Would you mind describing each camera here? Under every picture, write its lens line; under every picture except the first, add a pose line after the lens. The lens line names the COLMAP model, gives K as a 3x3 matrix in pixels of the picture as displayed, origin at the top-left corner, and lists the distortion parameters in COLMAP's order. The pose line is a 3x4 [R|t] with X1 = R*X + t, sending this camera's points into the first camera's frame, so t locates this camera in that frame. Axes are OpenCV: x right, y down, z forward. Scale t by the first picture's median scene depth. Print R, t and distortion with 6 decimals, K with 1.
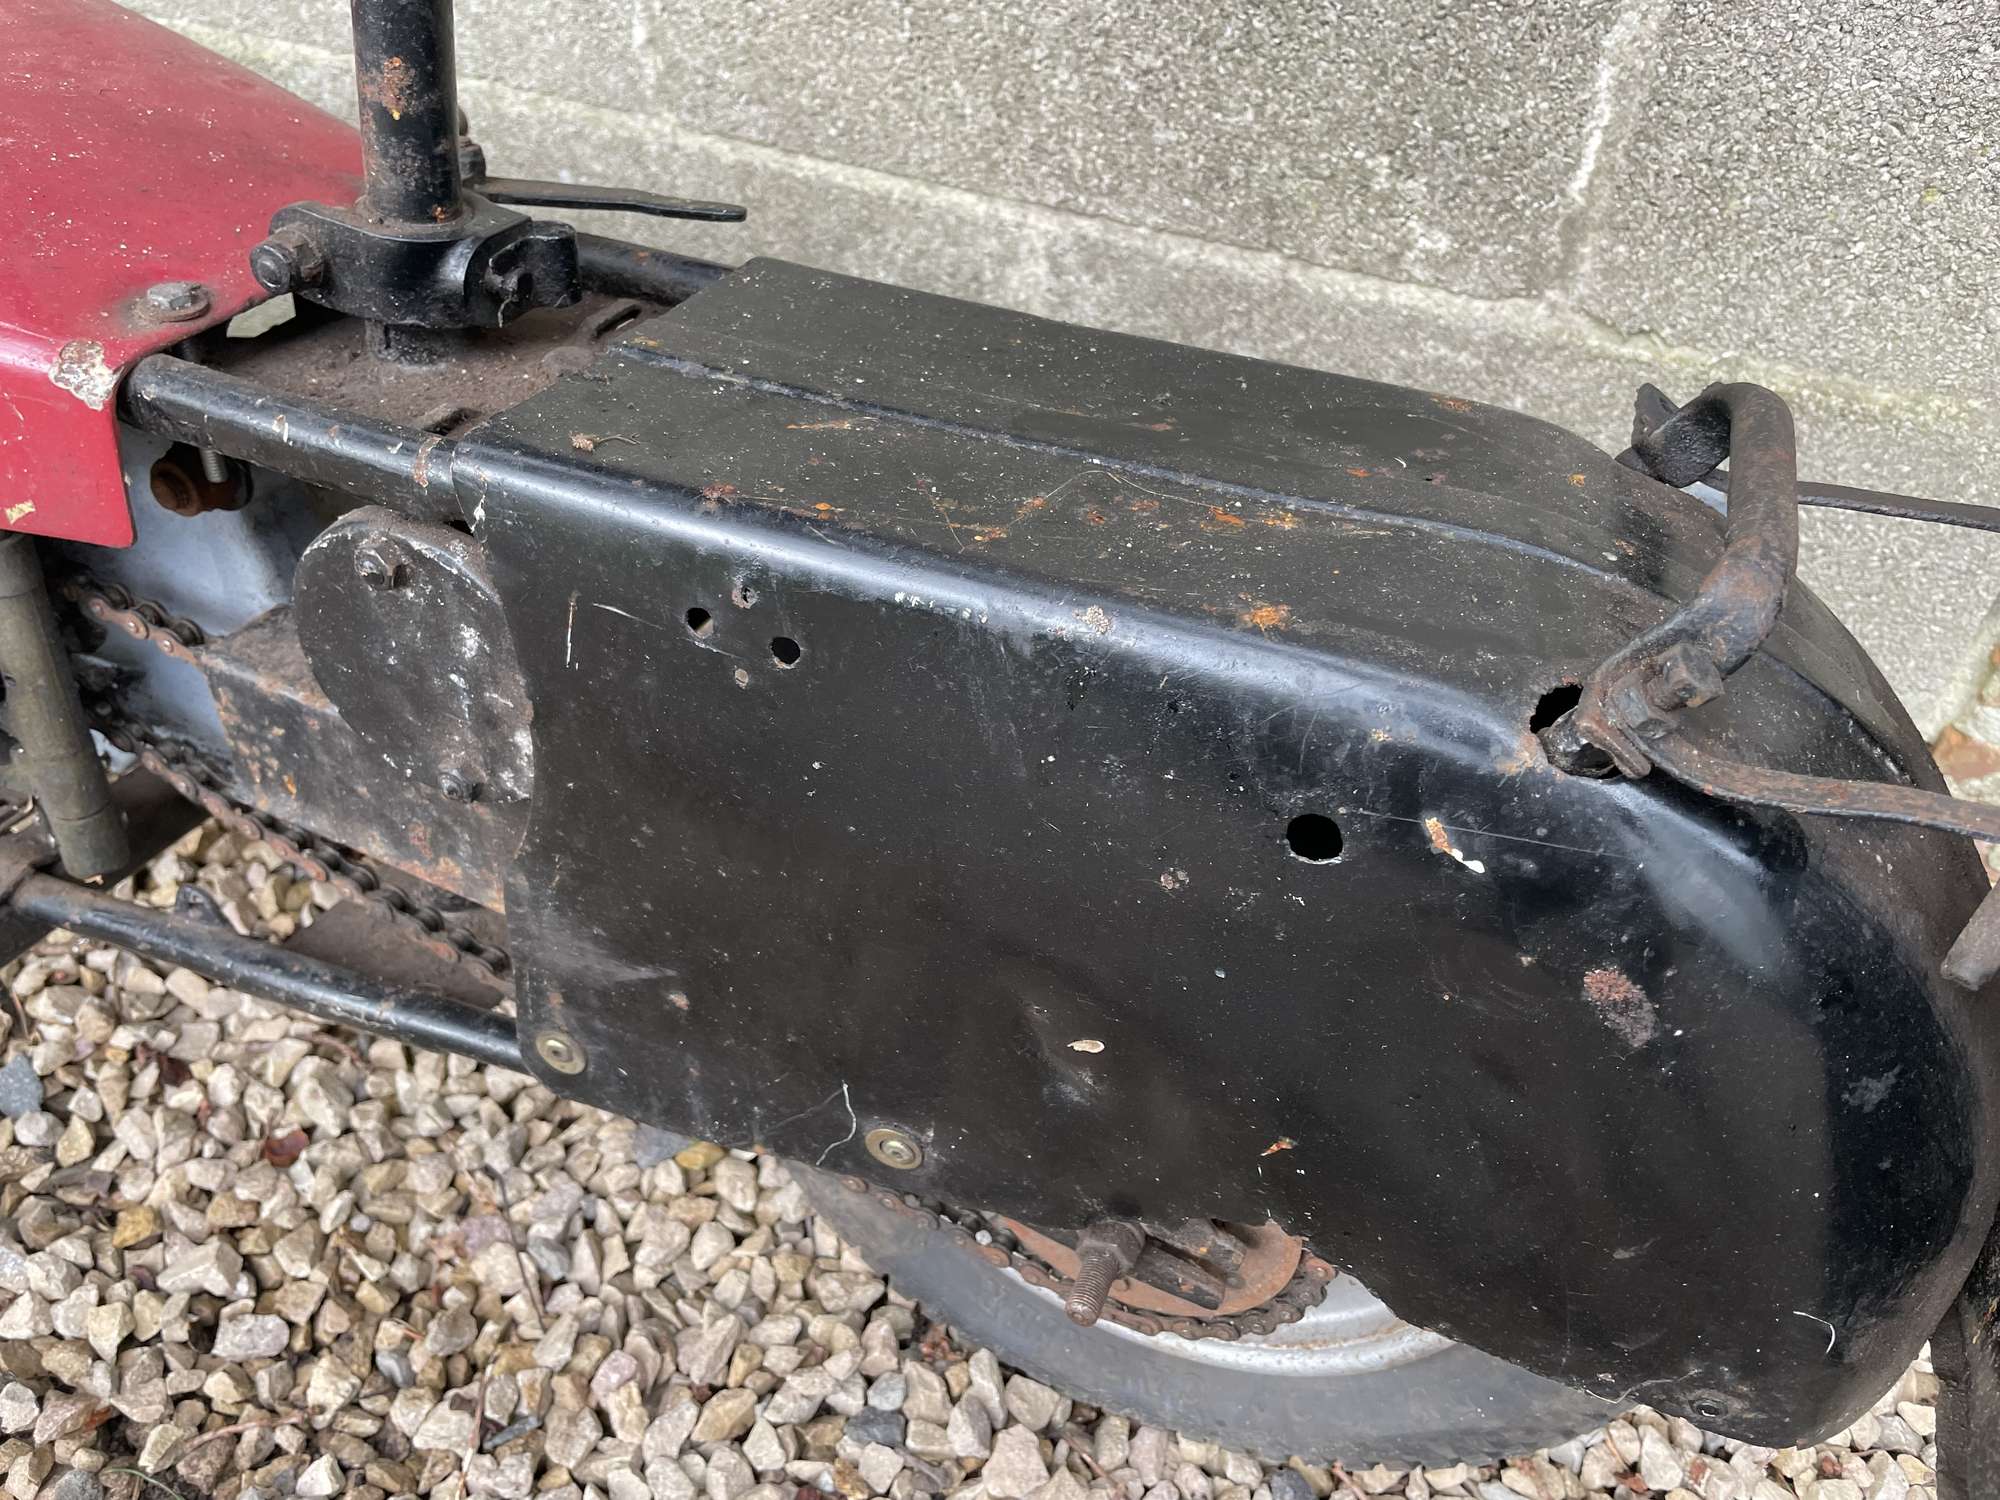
lens RADIAL K [[1531.0, 0, 982.4], [0, 1531.0, 757.3], [0, 0, 1]] dist [0.082919, -0.127192]
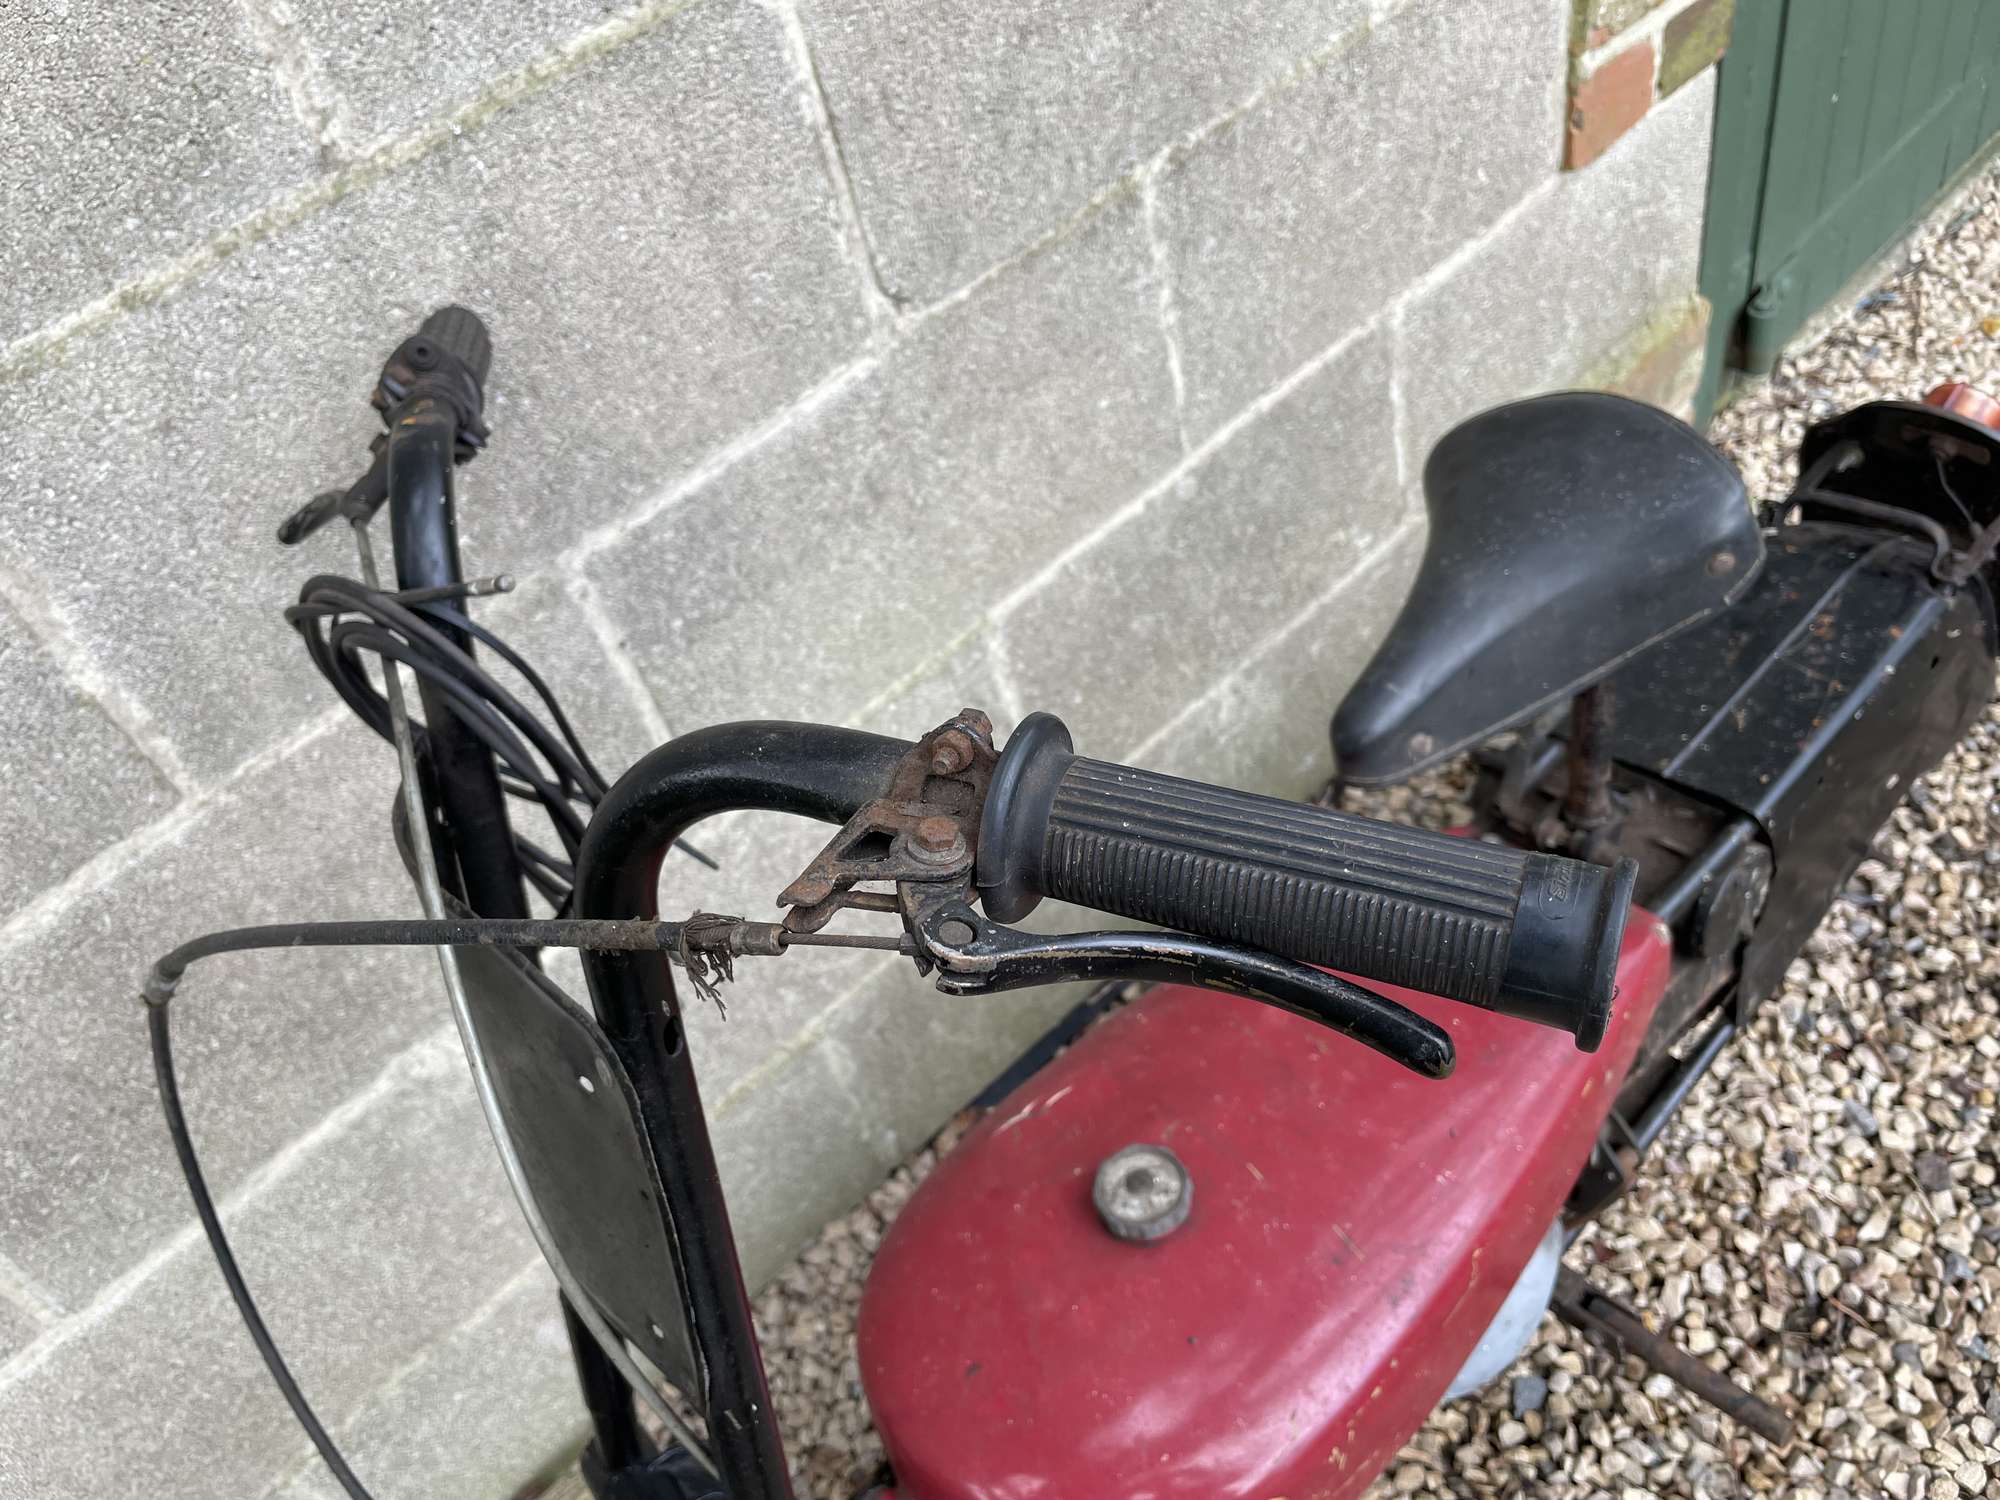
lens RADIAL K [[1531.0, 0, 982.4], [0, 1531.0, 757.3], [0, 0, 1]] dist [0.082919, -0.127192]
pose [[0.405367, -0.743540, 0.531814, -1.291658], [0.765792, 0.593910, 0.246646, -1.127218], [-0.499240, 0.307276, 0.810148, -0.323511]]
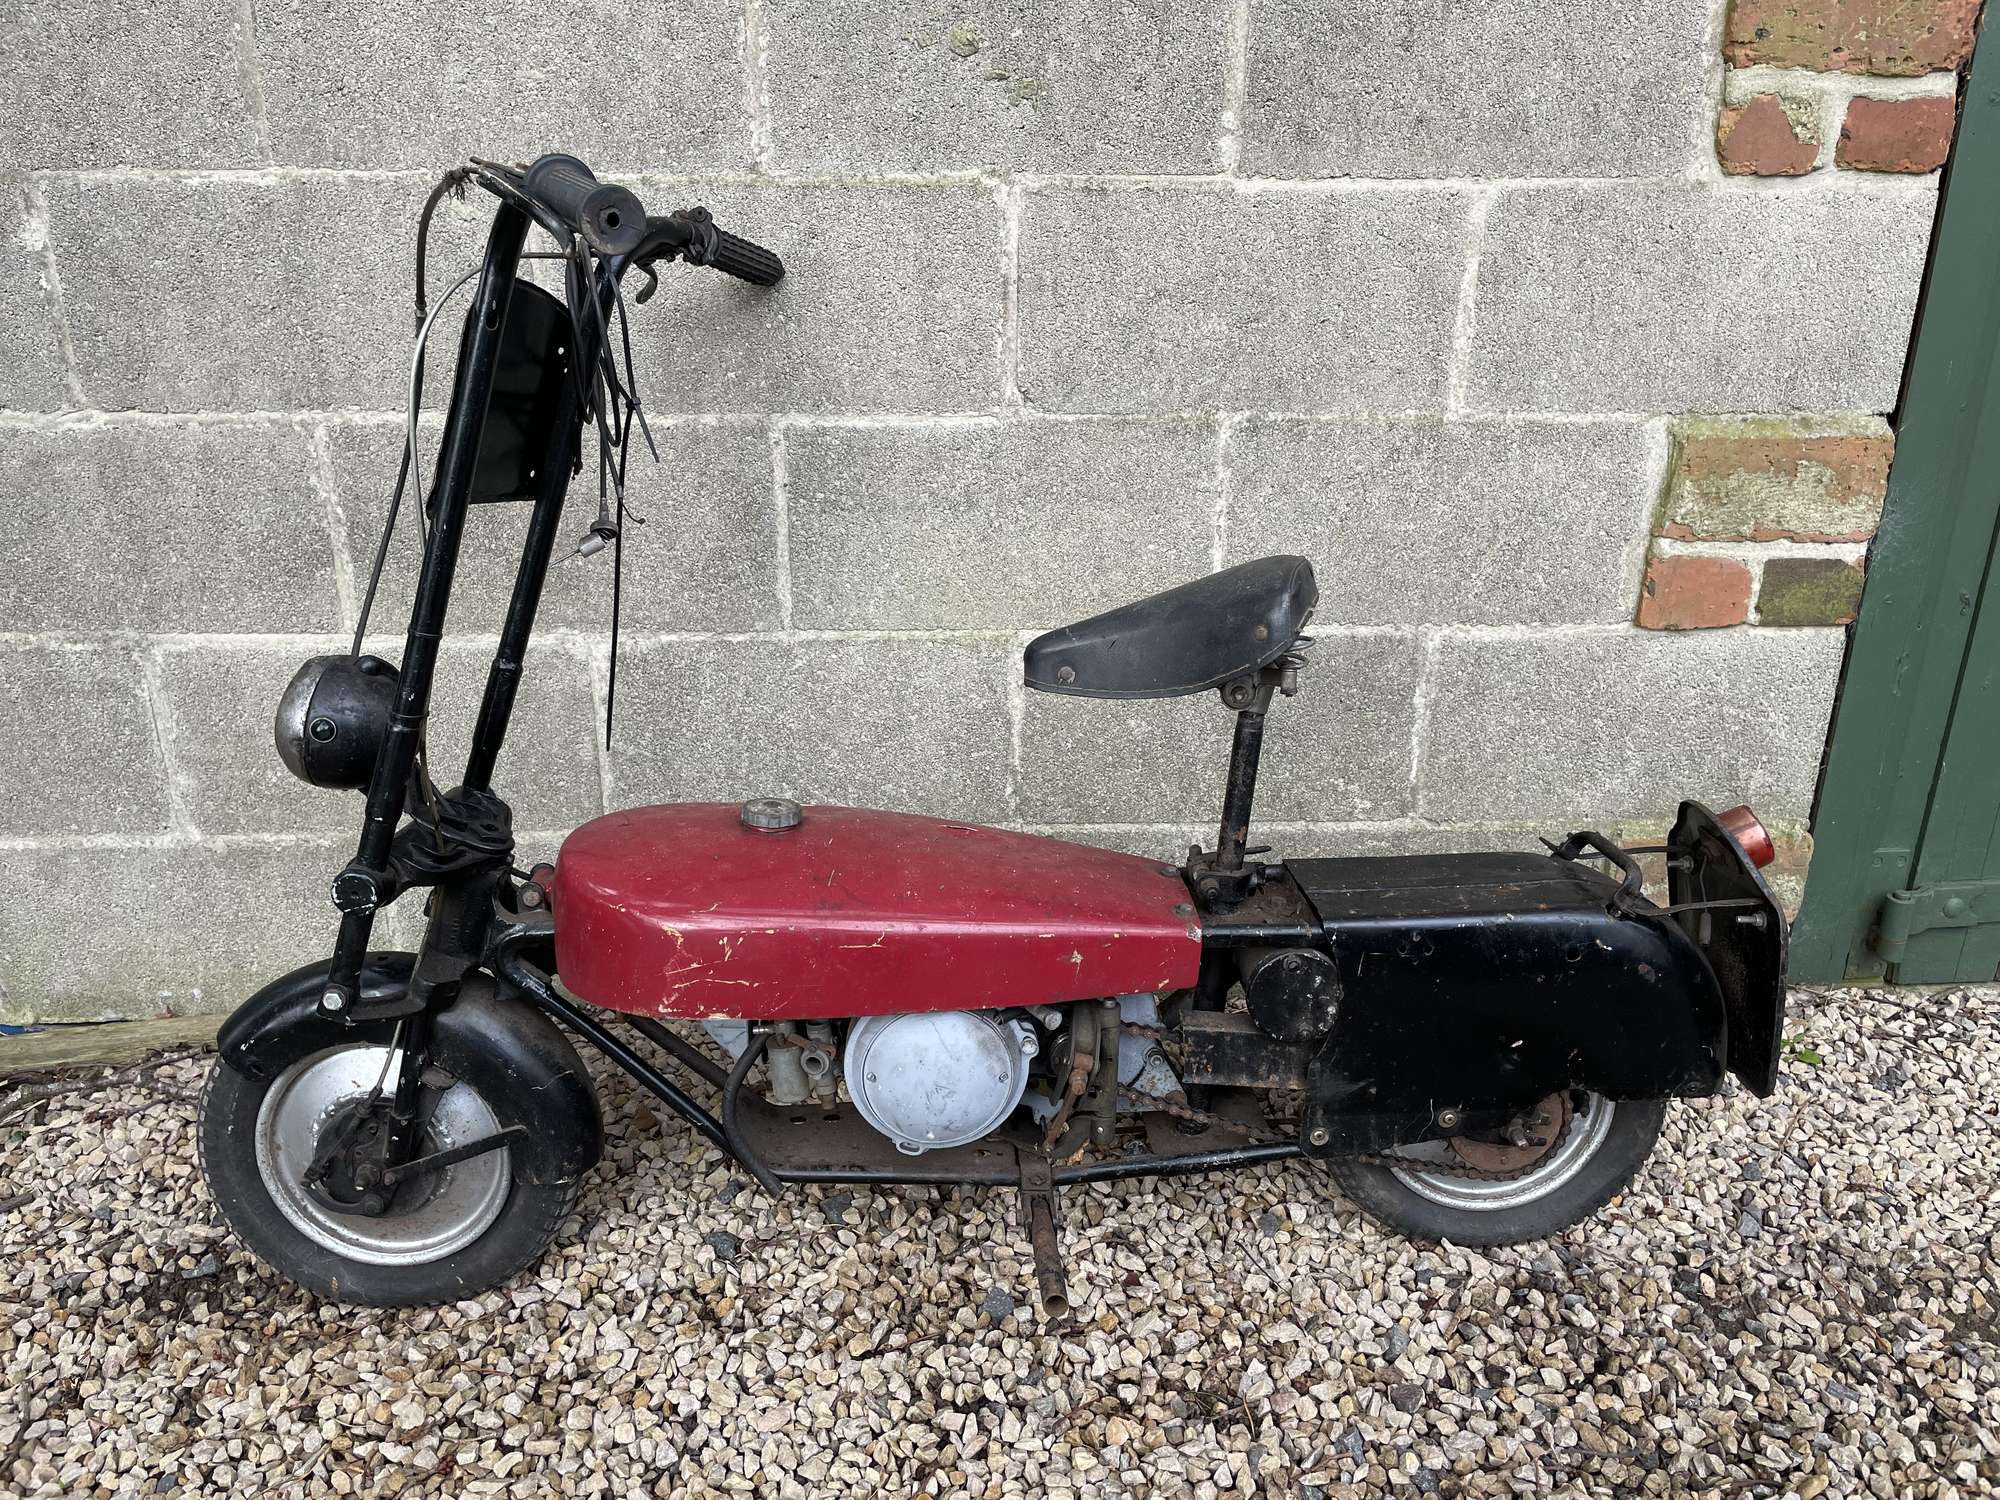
lens RADIAL K [[1508.4, 0, 1000.0], [0, 1508.4, 750.0], [0, 0, 1]] dist [0.088020, -0.123152]
pose [[0.900577, -0.192052, 0.389971, -1.325064], [0.312971, 0.909058, -0.275067, 0.098150], [-0.301679, 0.369769, 0.878784, -1.163718]]
